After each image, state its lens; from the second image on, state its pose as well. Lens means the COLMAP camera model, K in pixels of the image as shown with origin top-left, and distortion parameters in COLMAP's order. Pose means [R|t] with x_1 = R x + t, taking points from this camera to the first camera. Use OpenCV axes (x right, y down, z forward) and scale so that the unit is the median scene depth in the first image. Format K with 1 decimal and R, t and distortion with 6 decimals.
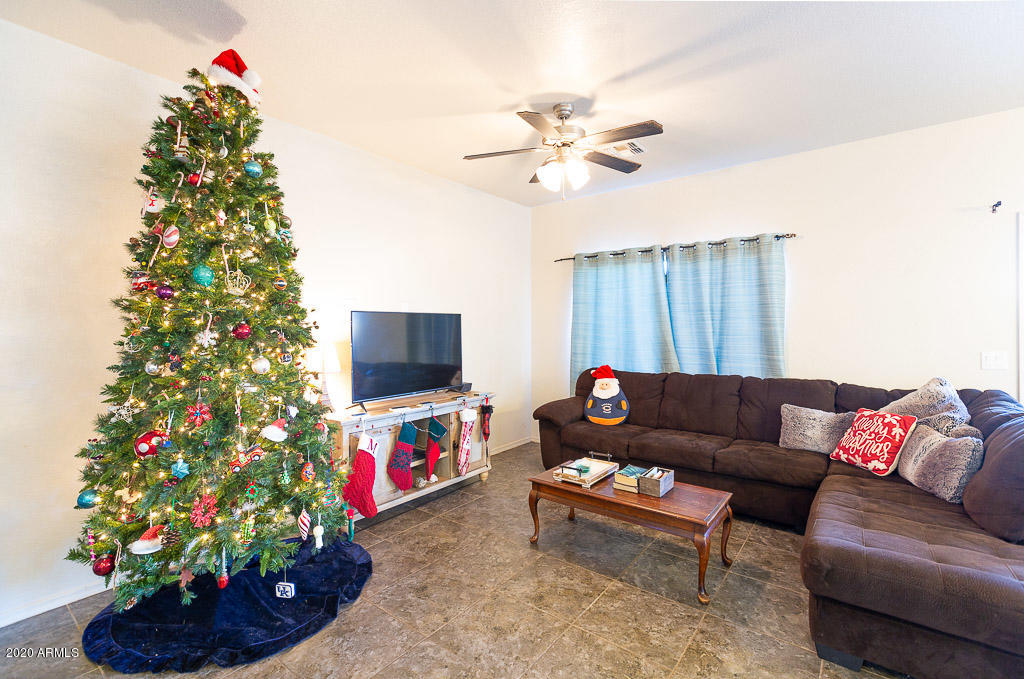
lens RADIAL K [[460.1, 0, 513.0], [0, 460.1, 324.4], [0, 0, 1]] dist [-0.000504, 0.000066]
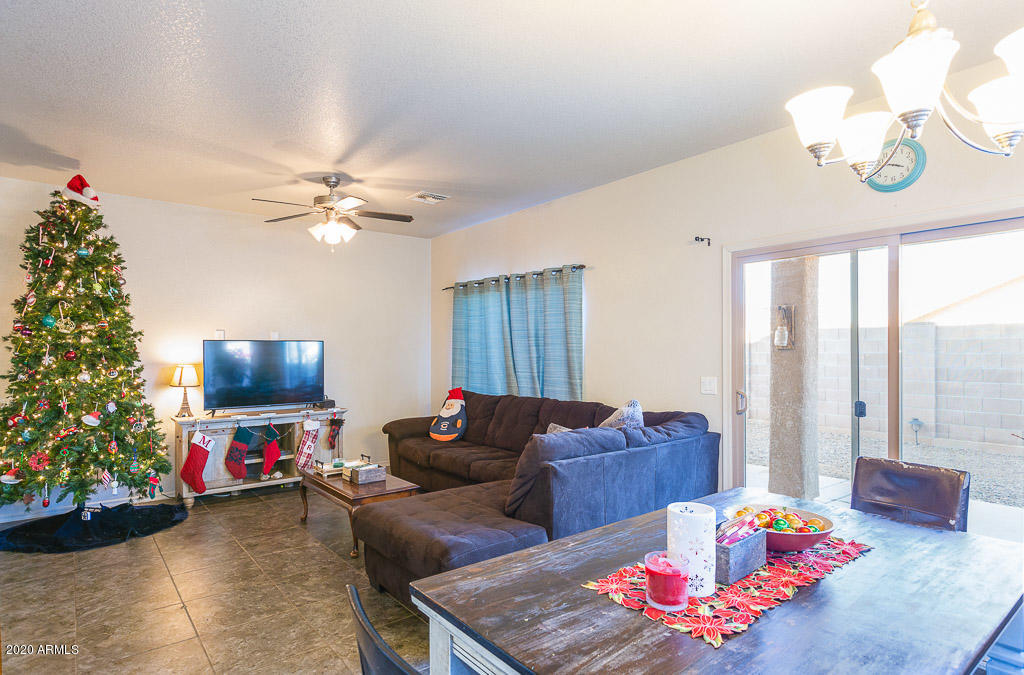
lens RADIAL K [[558.3, 0, 511.3], [0, 558.3, 346.3], [0, 0, 1]] dist [-0.000261, -0.000497]
pose [[0.971337, -0.000525, -0.237707, 0.927362], [0.000381, 1.000000, -0.000652, -0.010838], [0.237708, 0.000543, 0.971337, -0.358534]]
